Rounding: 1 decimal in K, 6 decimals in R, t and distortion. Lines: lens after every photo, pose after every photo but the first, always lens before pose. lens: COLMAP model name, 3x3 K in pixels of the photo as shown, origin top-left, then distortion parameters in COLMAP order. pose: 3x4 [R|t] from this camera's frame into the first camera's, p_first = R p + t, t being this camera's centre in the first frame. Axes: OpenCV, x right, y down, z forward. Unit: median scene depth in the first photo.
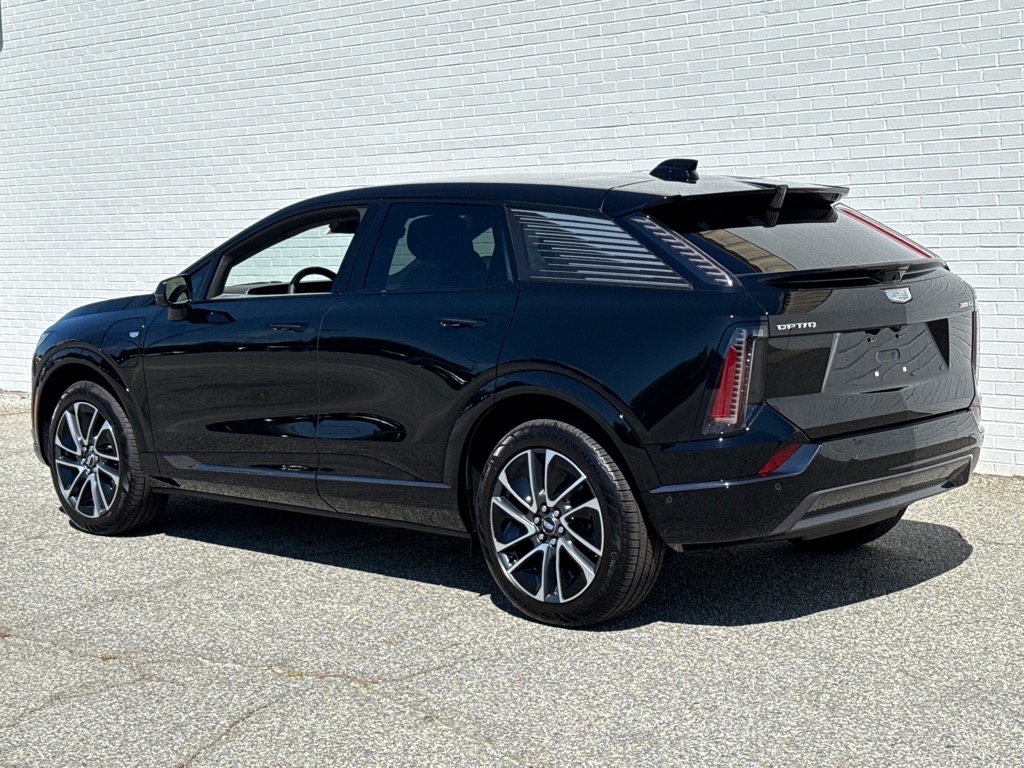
lens RADIAL K [[1701.2, 0, 512.0], [0, 1701.2, 384.0], [0, 0, 1]] dist [0.194476, -0.010995]
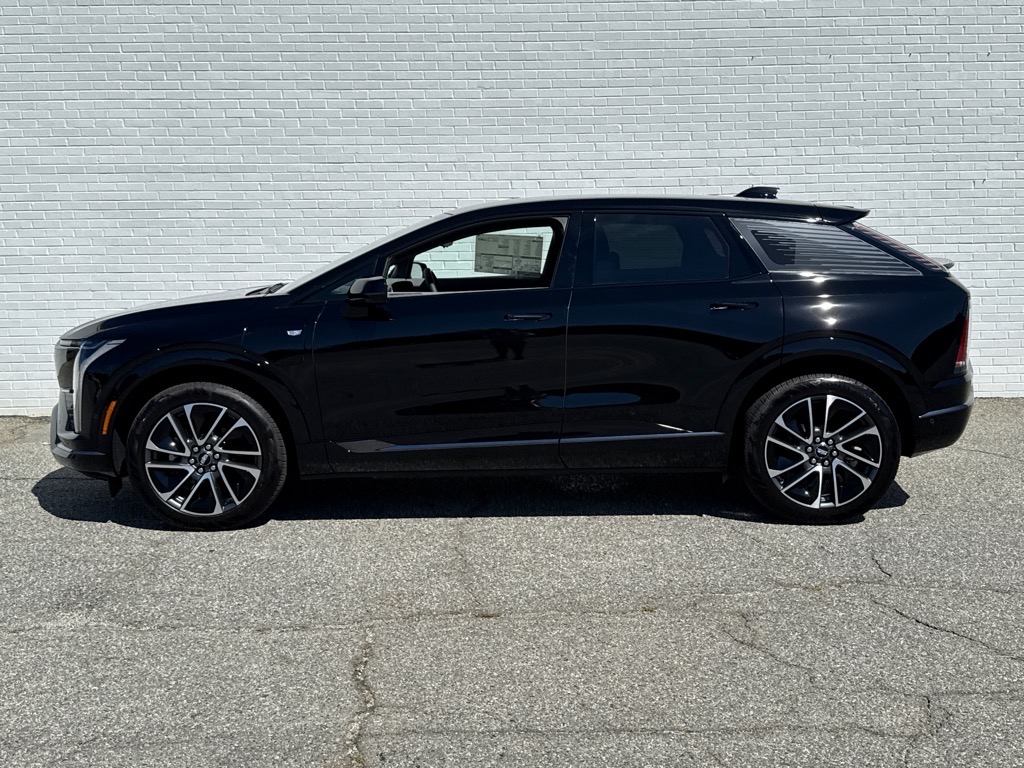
lens RADIAL K [[1144.6, 0, 512.0], [0, 1144.6, 384.0], [0, 0, 1]] dist [0.227685, -0.480773]
pose [[0.719614, -0.072013, 0.690630, -0.686955], [0.060688, 0.997324, 0.040757, -0.020461], [-0.691717, 0.012584, 0.722059, 0.436066]]
